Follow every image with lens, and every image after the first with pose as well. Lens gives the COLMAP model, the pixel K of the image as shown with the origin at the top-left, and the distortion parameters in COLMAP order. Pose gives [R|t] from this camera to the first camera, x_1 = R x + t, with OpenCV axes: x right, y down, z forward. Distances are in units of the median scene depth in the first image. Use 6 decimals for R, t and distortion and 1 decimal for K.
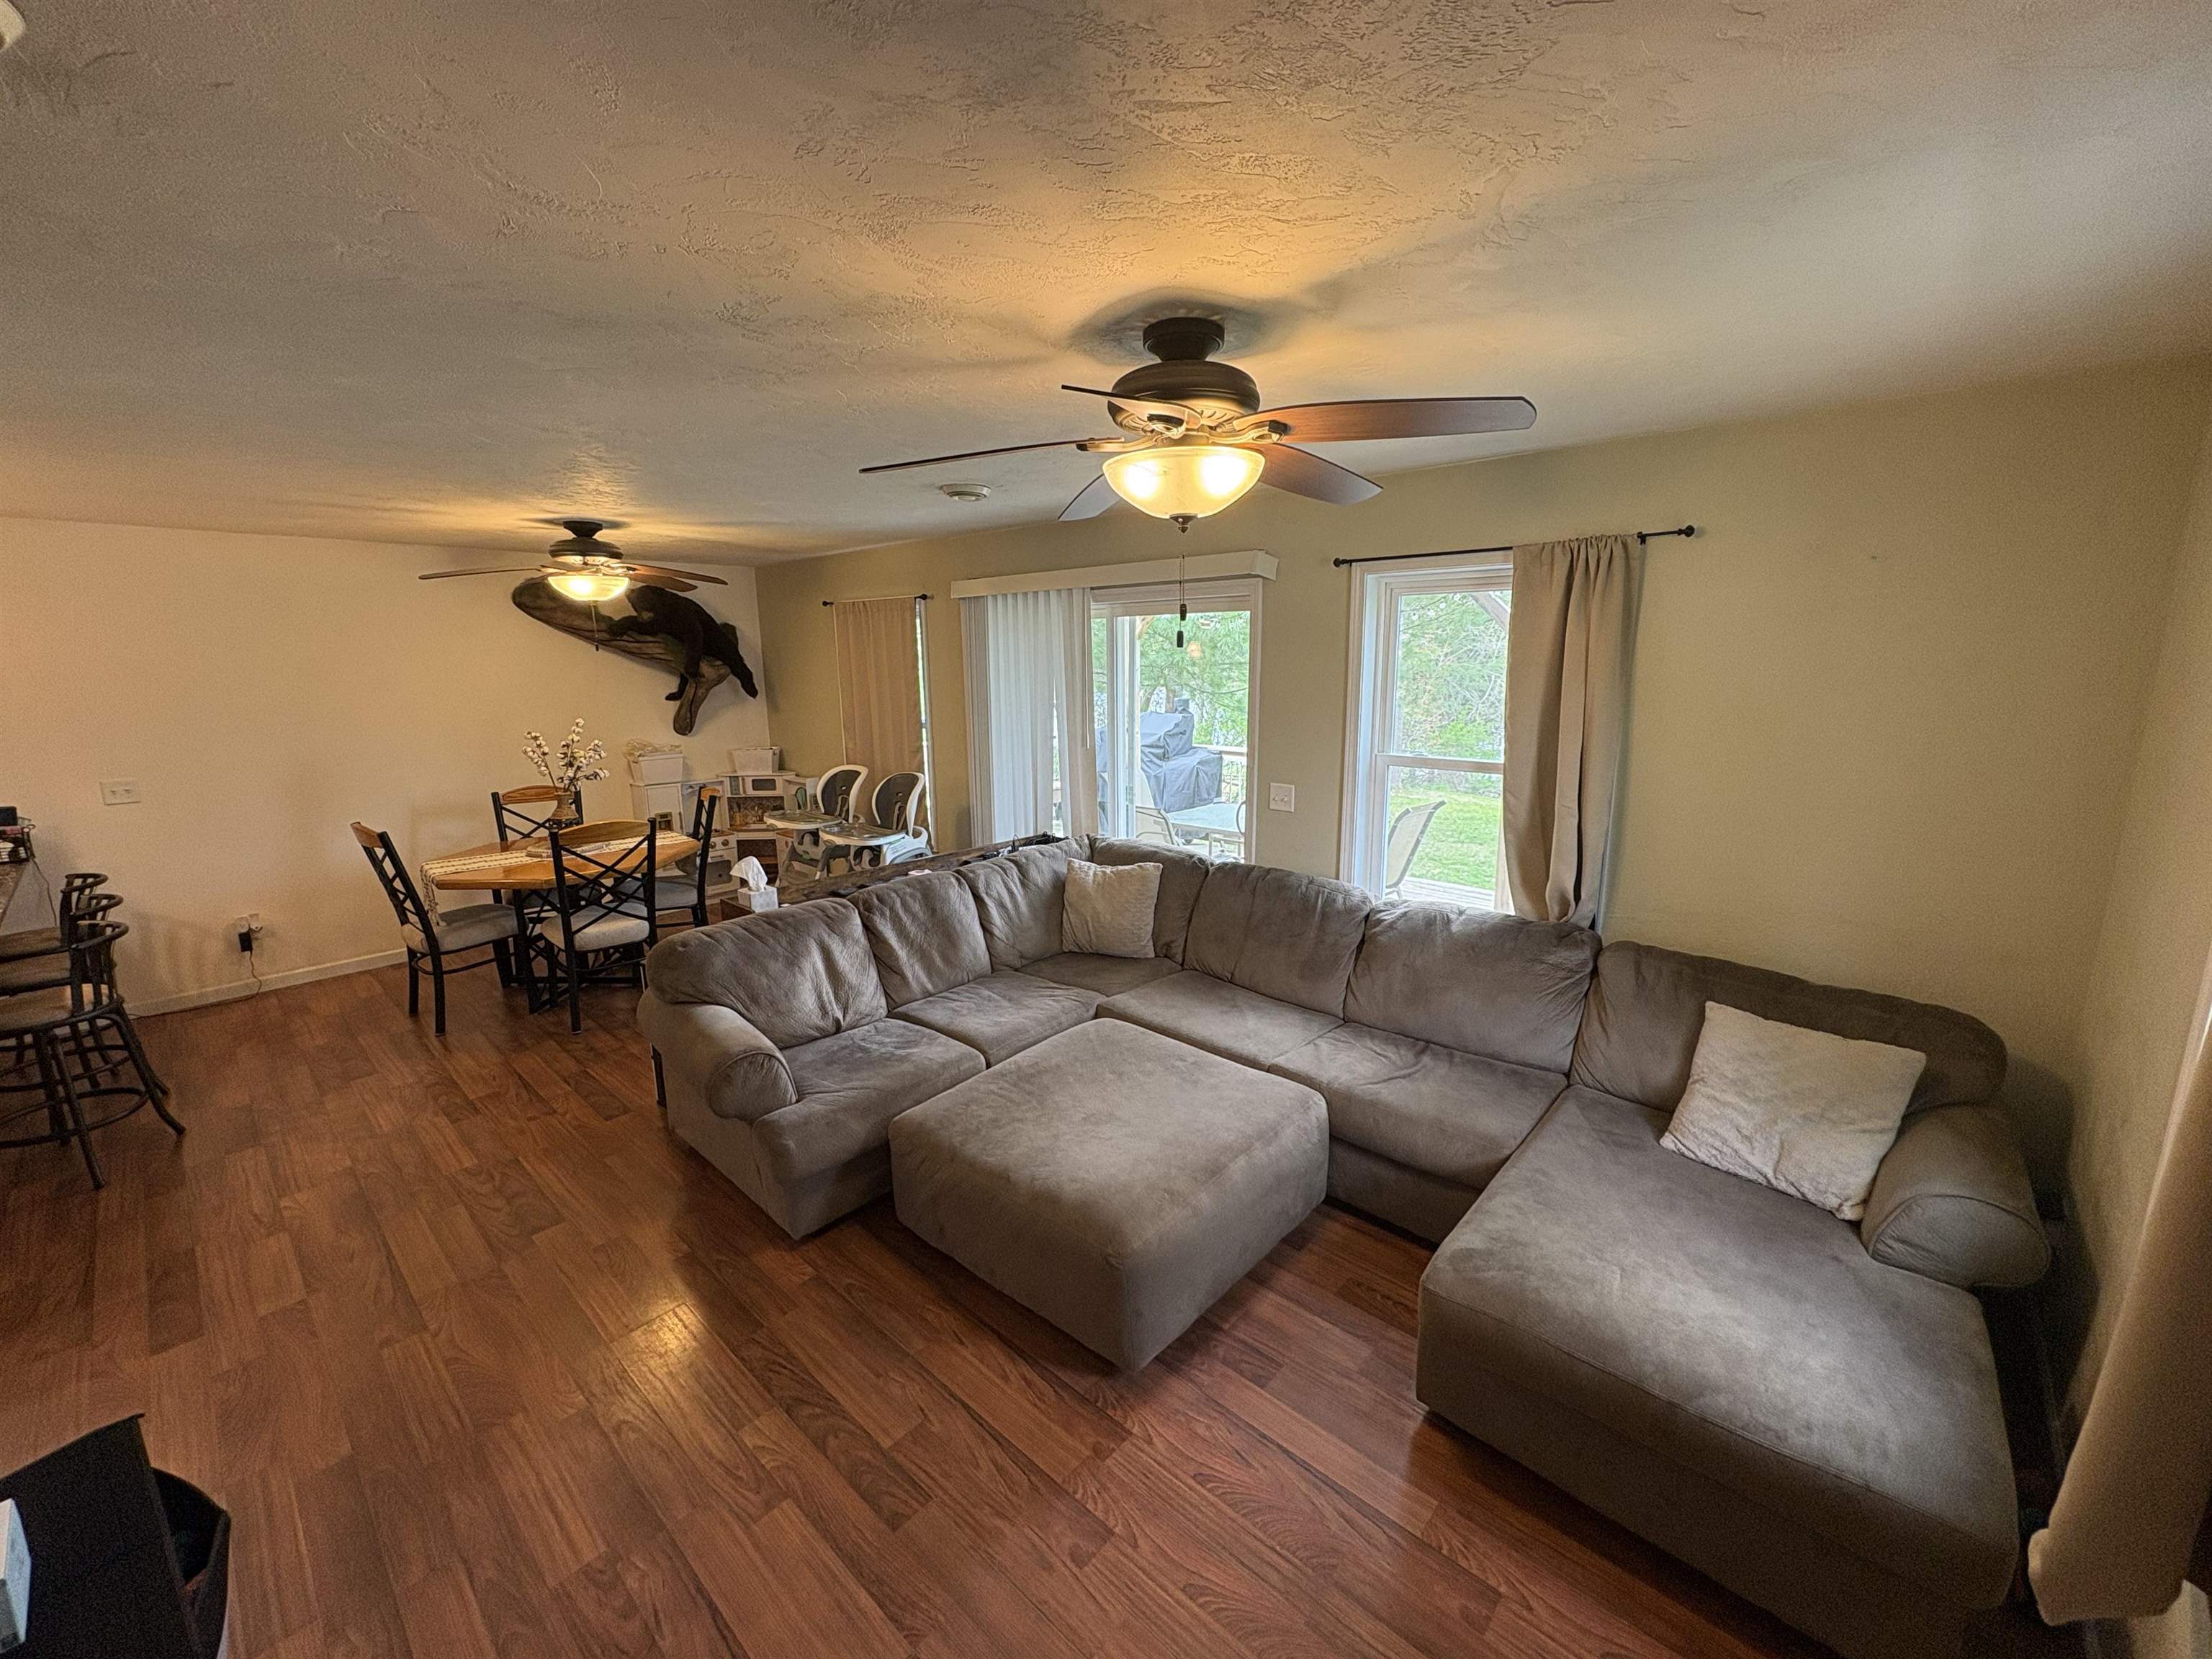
lens RADIAL K [[876.5, 0, 1105.7], [0, 876.5, 835.4], [0, 0, 1]] dist [0.002583, -0.000743]
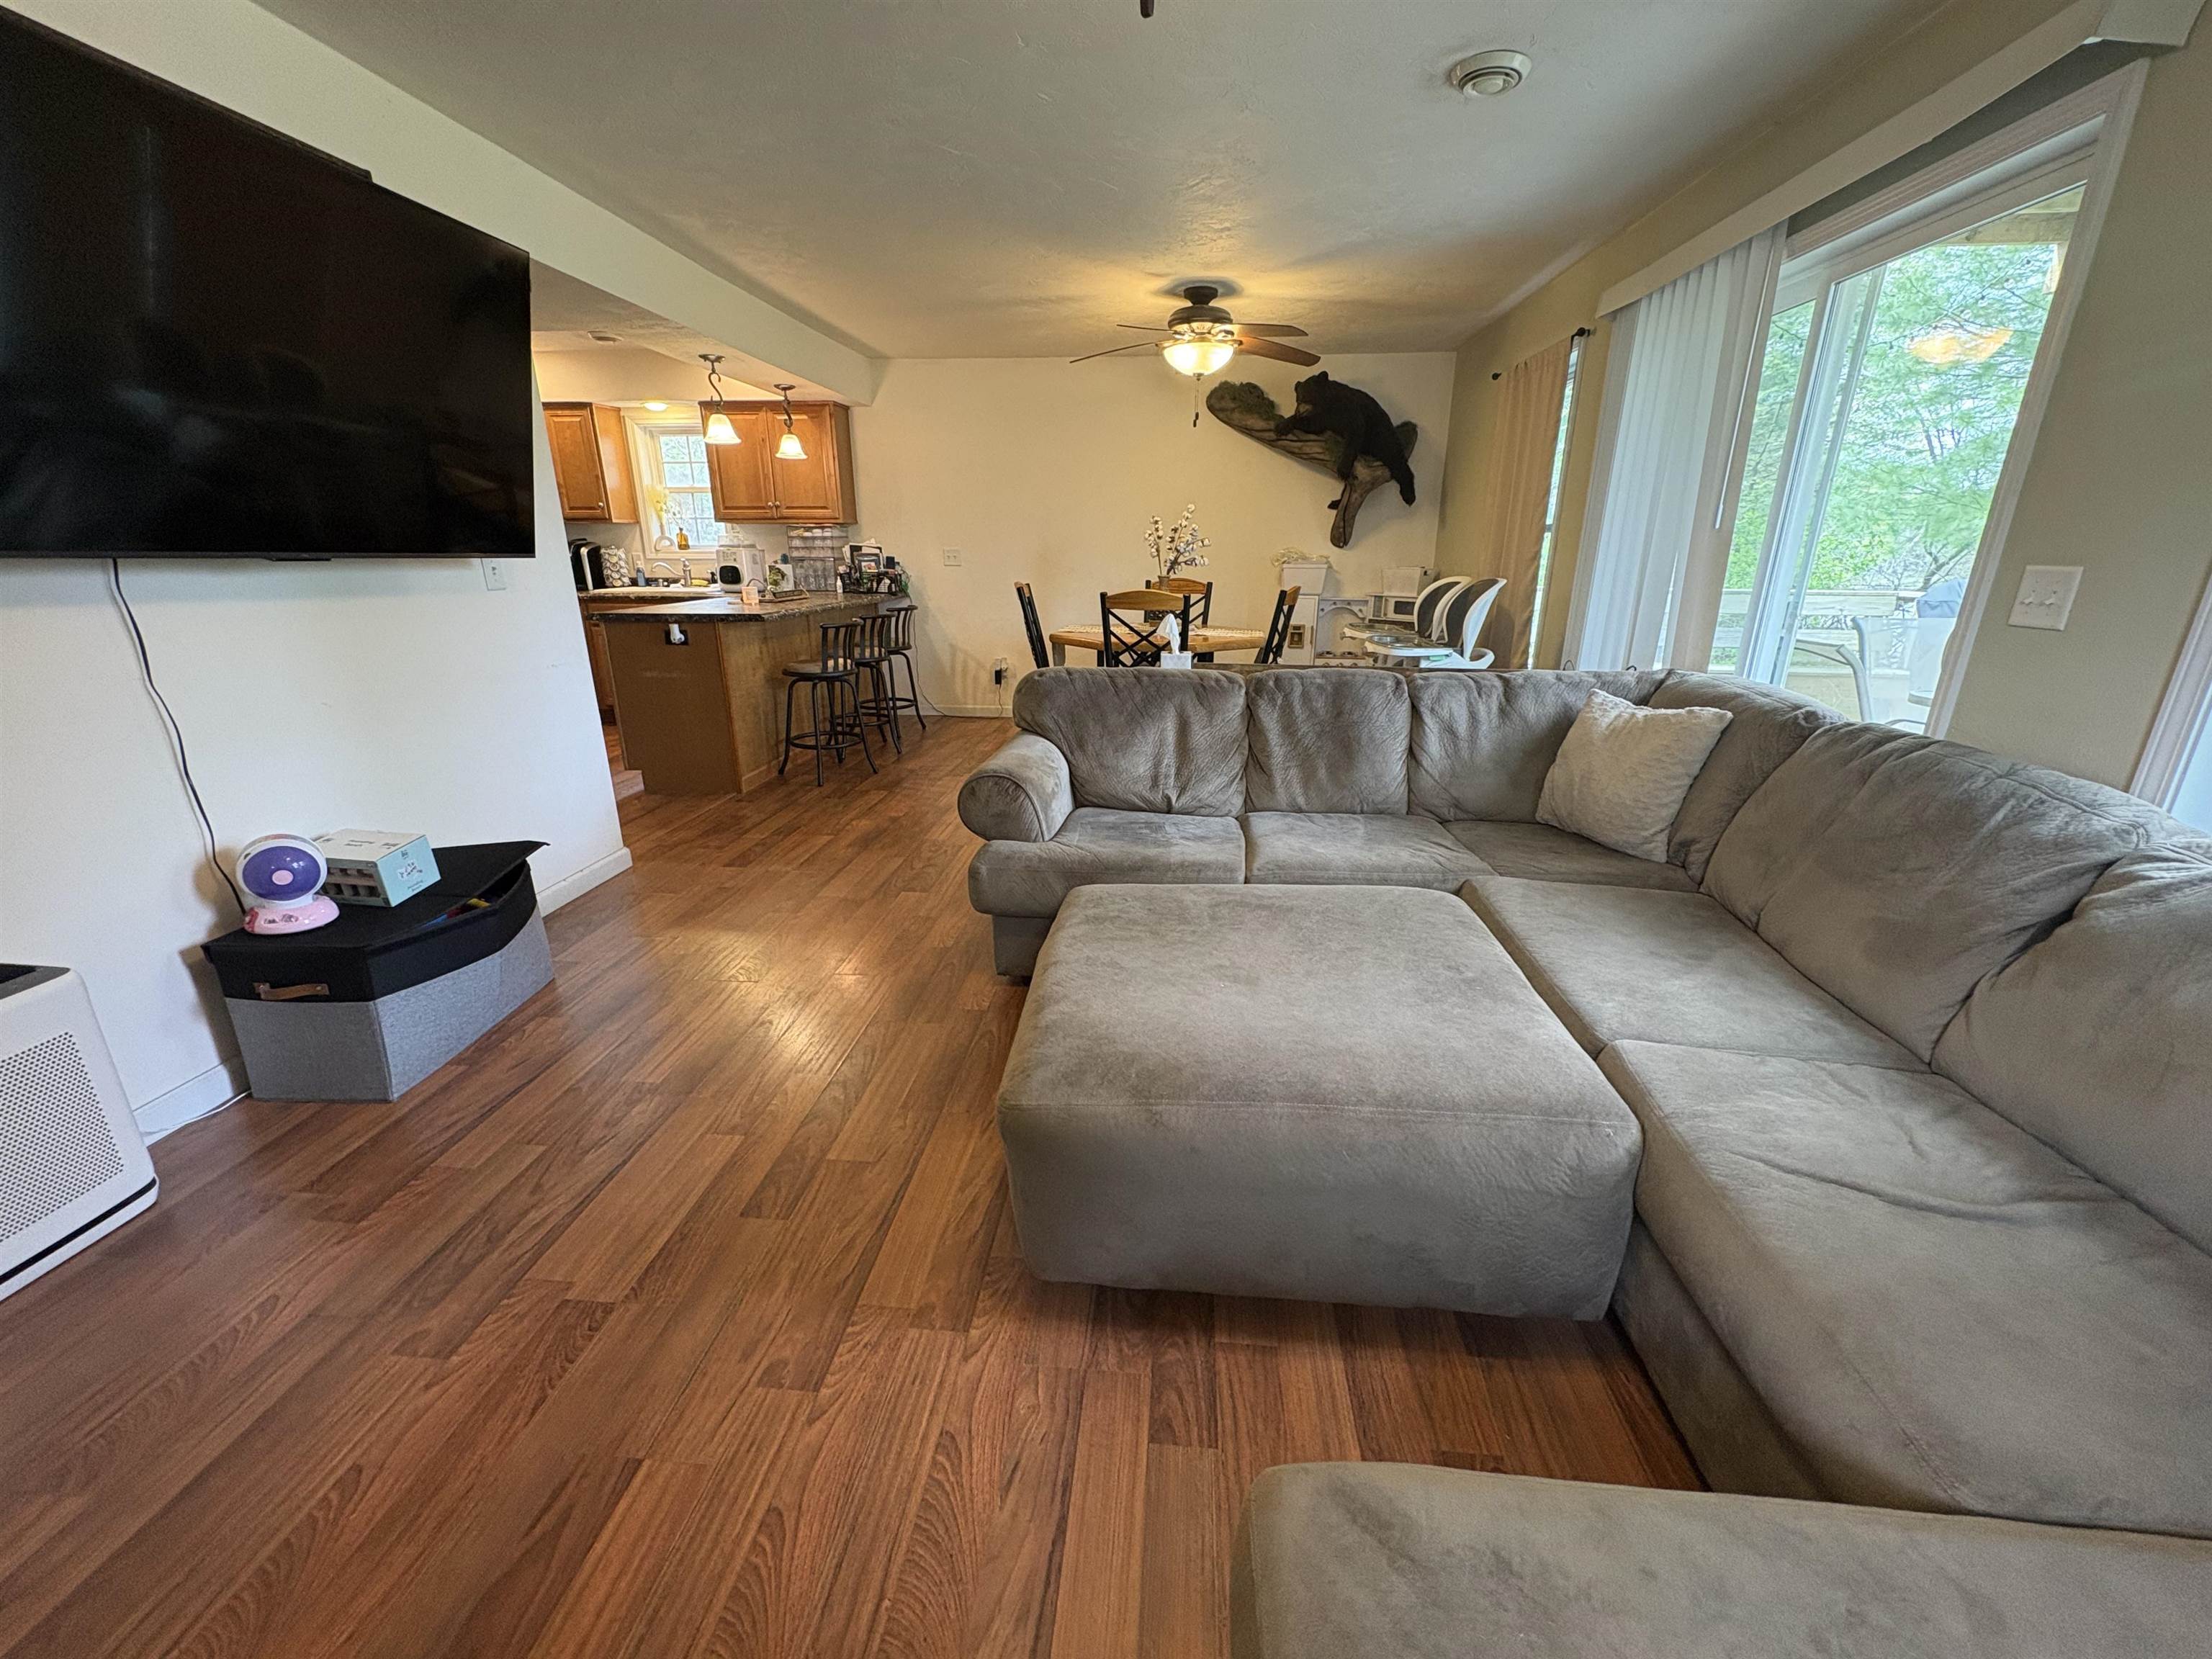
lens RADIAL K [[876.5, 0, 1106.8], [0, 876.5, 828.7], [0, 0, 1]] dist [0.002583, -0.000743]
pose [[0.602465, 0.258869, -0.754999, 0.290072], [-0.172932, 0.965808, 0.193156, 0.070730], [0.779186, 0.014194, 0.626632, 0.347463]]
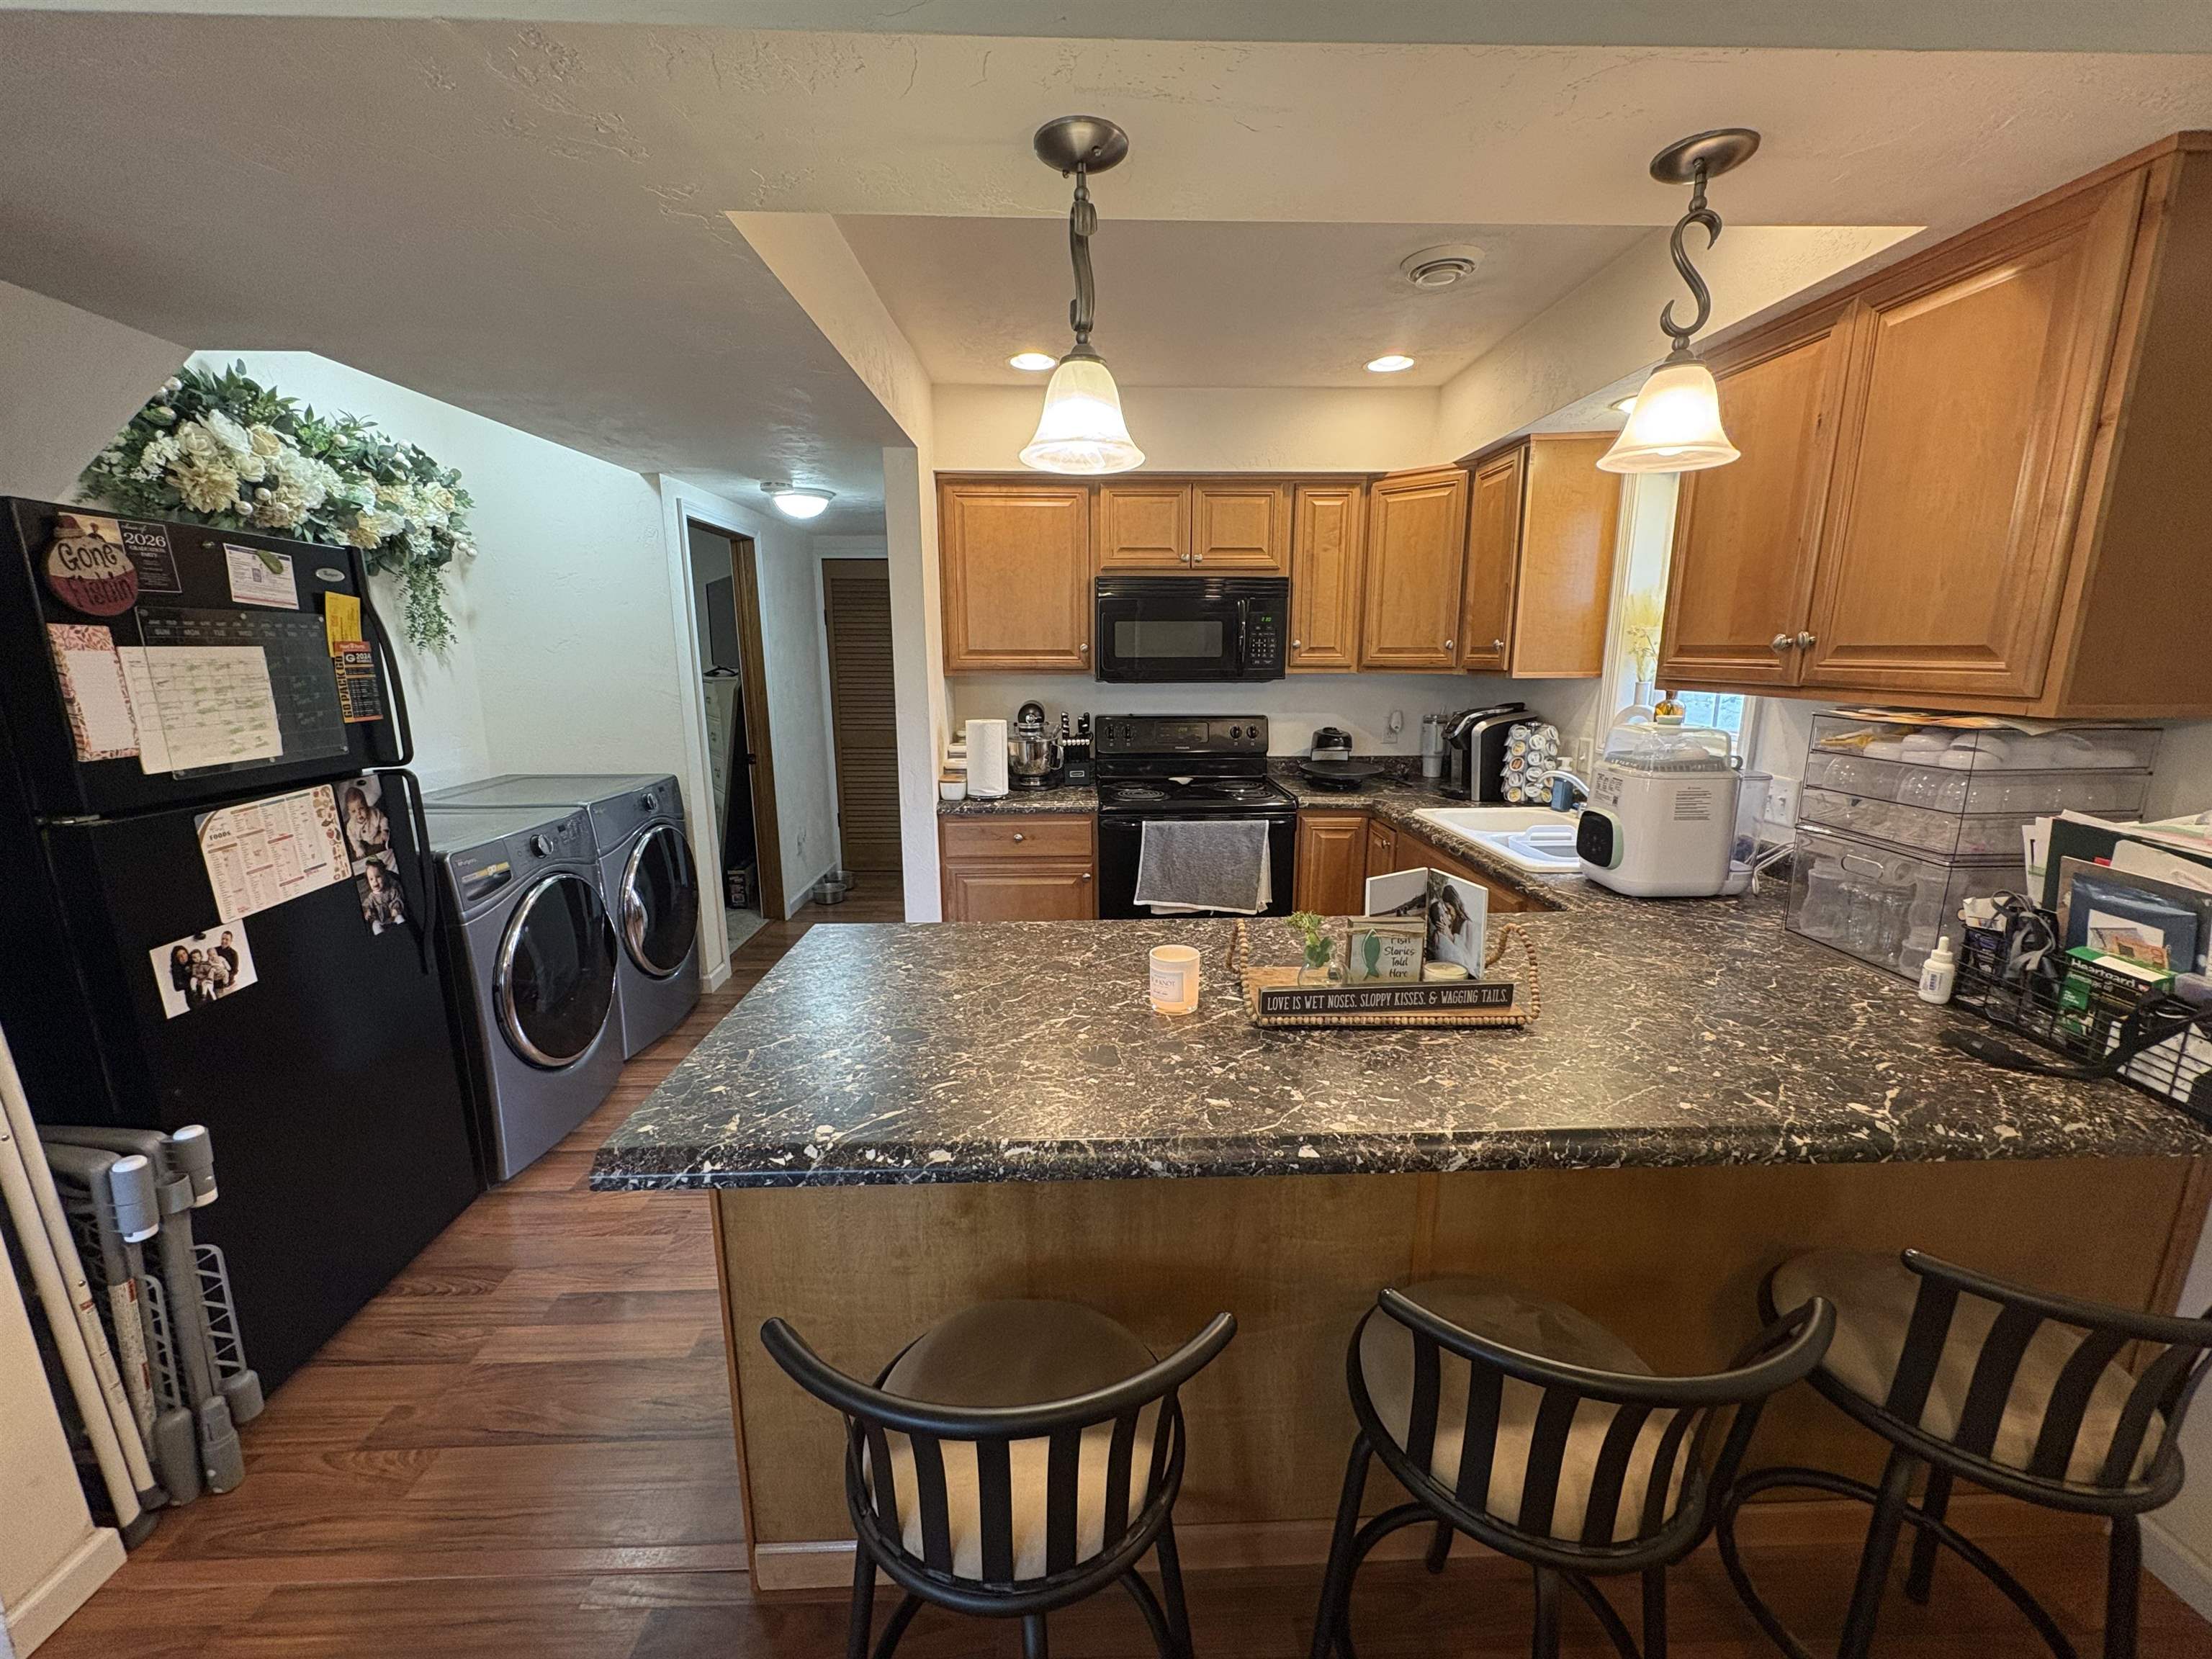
lens RADIAL K [[876.5, 0, 1109.9], [0, 876.5, 831.3], [0, 0, 1]] dist [0.002583, -0.000743]
pose [[-0.716061, 0.156952, -0.680164, -0.862806], [-0.133159, 0.925787, 0.353818, -0.110664], [0.685219, 0.343926, -0.642020, 0.959236]]
